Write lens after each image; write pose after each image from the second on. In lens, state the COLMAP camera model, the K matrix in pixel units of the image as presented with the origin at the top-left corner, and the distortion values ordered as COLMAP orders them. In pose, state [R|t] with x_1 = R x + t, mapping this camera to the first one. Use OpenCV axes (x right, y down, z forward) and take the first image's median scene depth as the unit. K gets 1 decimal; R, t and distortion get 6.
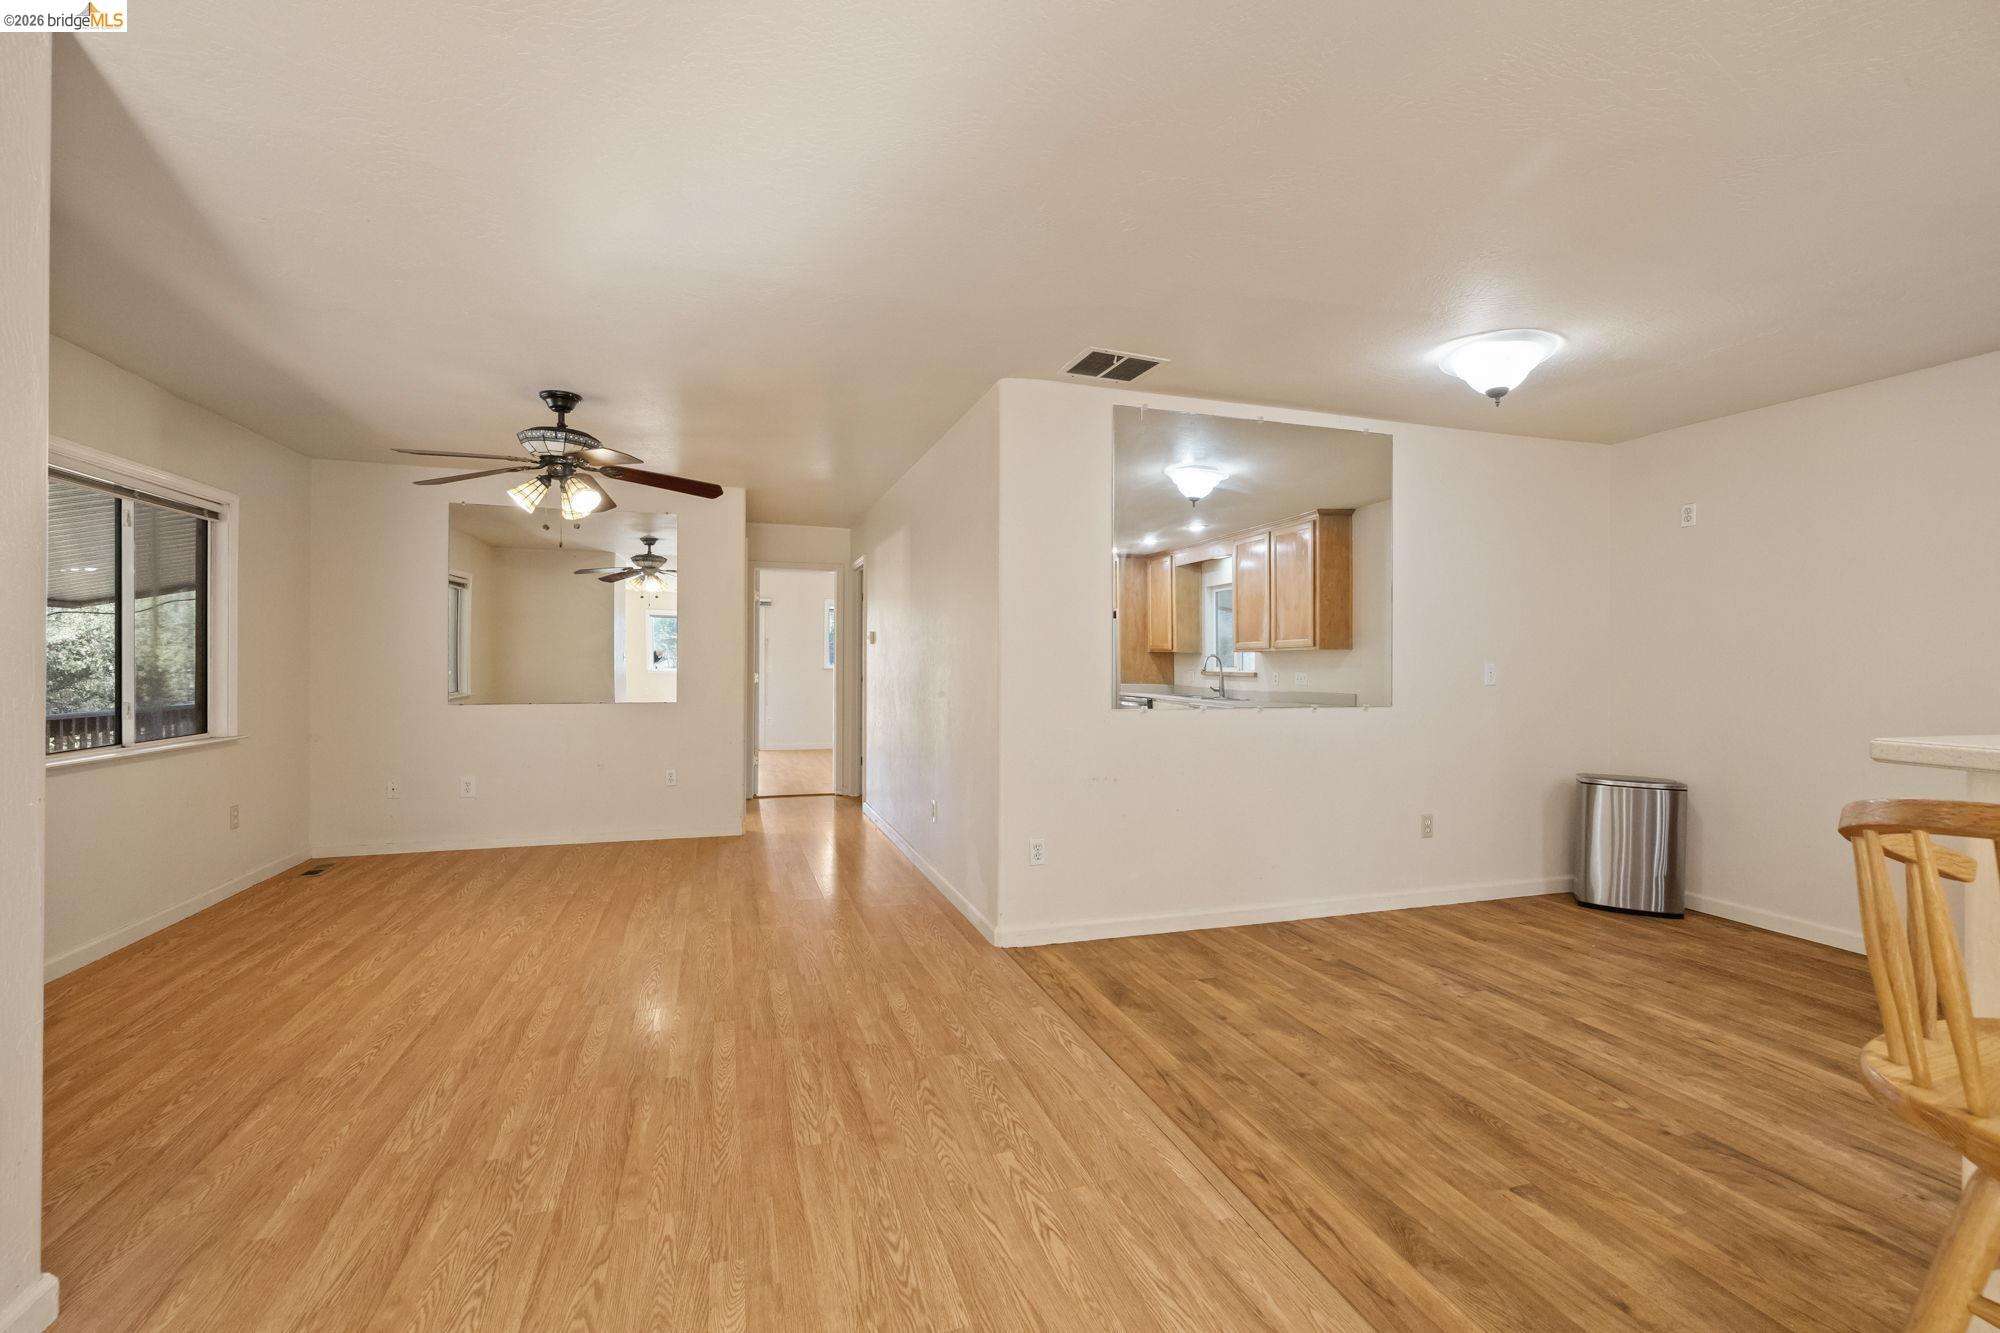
lens RADIAL K [[853.3, 0, 1010.5], [0, 853.3, 661.0], [0, 0, 1]] dist [0.000178, 0.000541]
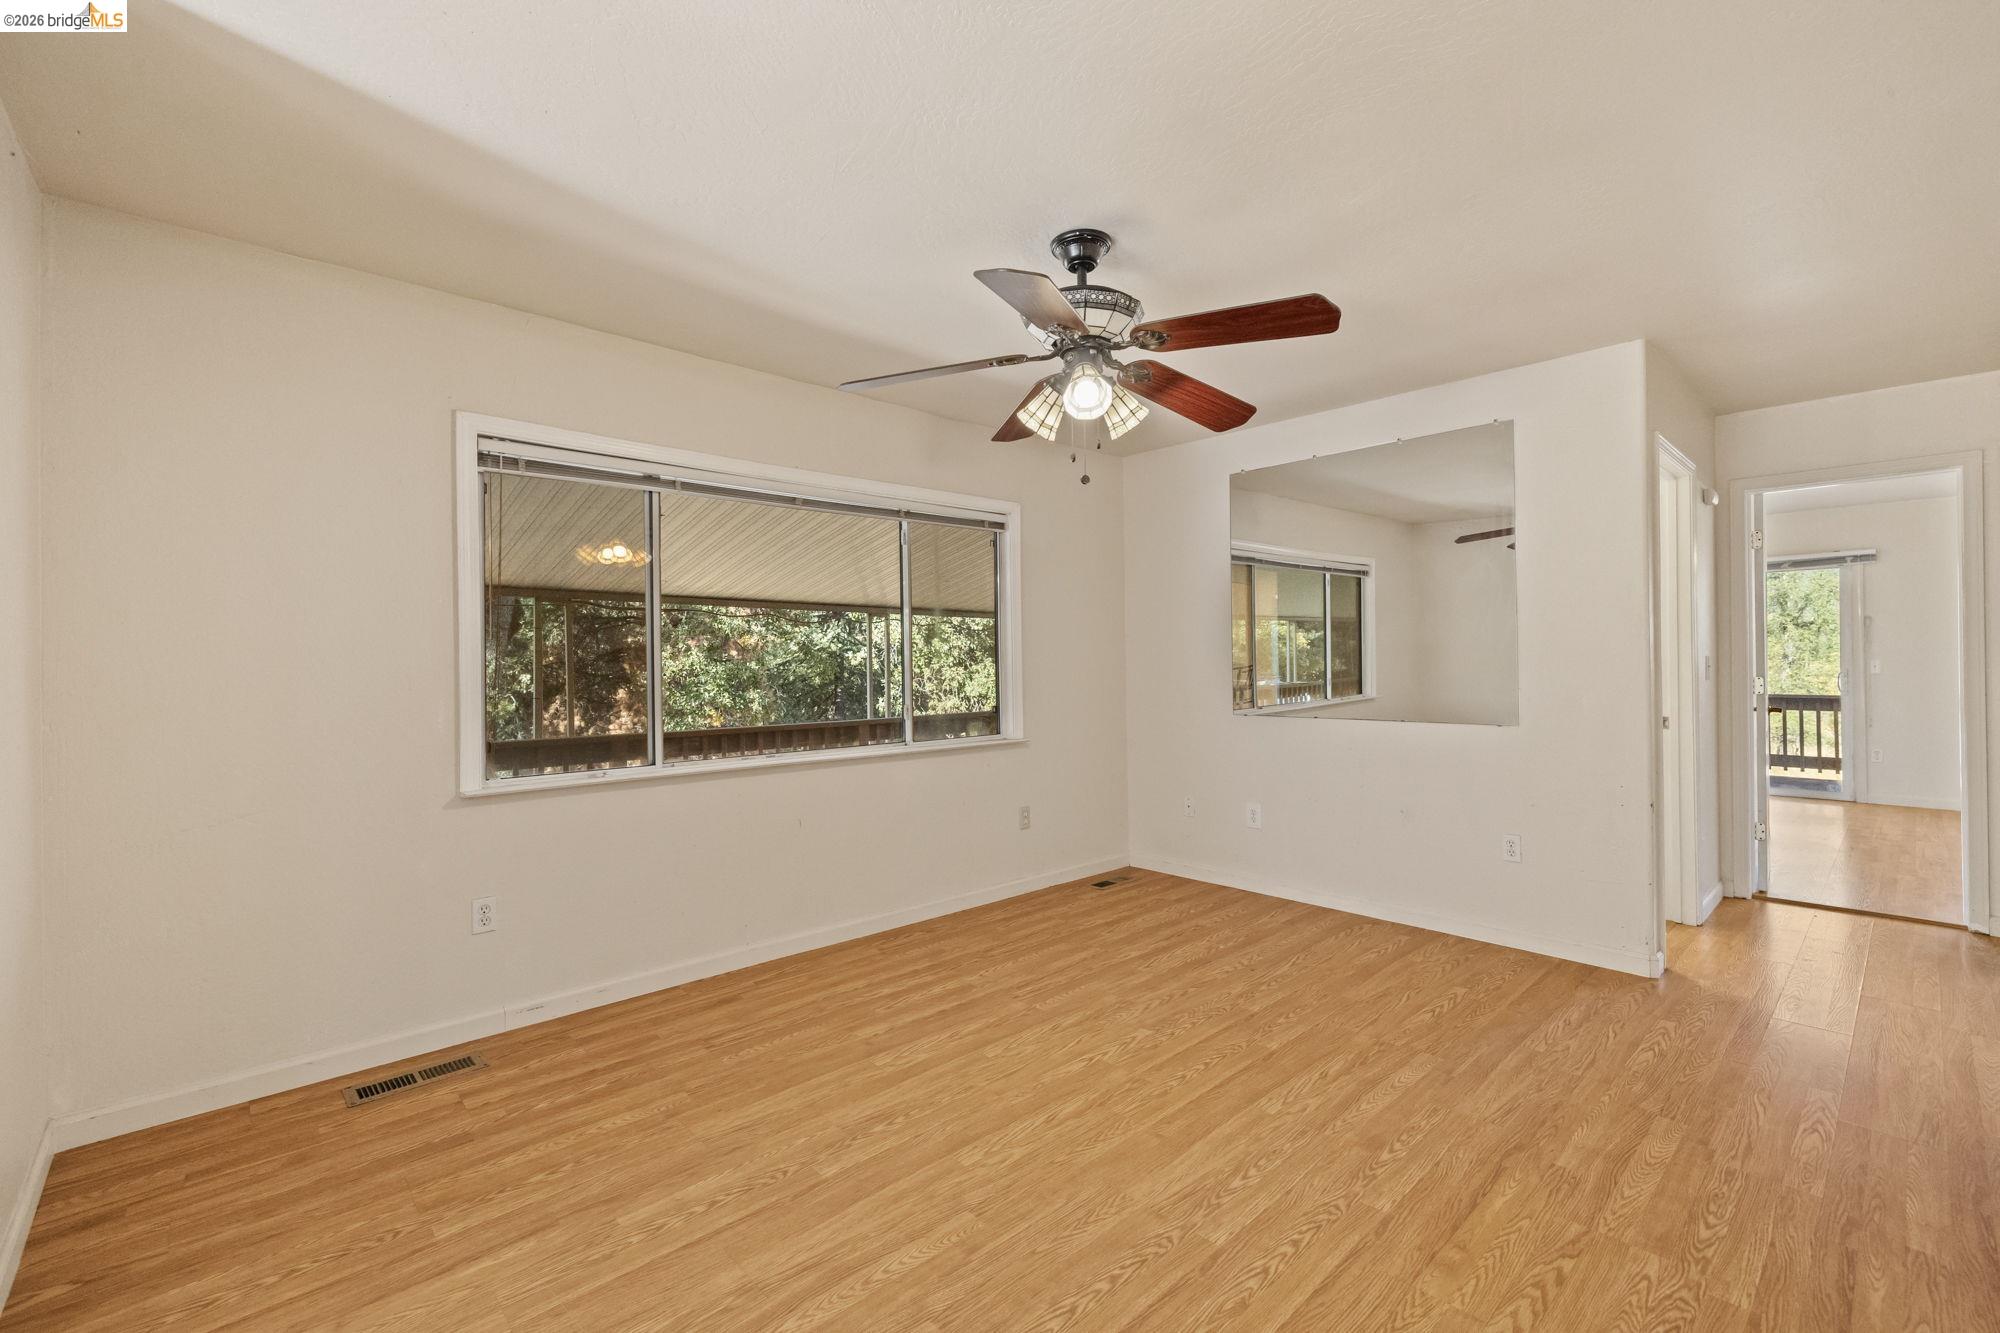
lens RADIAL K [[847.9, 0, 998.7], [0, 847.9, 681.1], [0, 0, 1]] dist [-0.002993, 0.000154]
pose [[0.411836, 0.015347, -0.911129, 0.011091], [0.014050, 0.999632, 0.023188, -0.007792], [0.911150, -0.022351, 0.411469, 0.690996]]
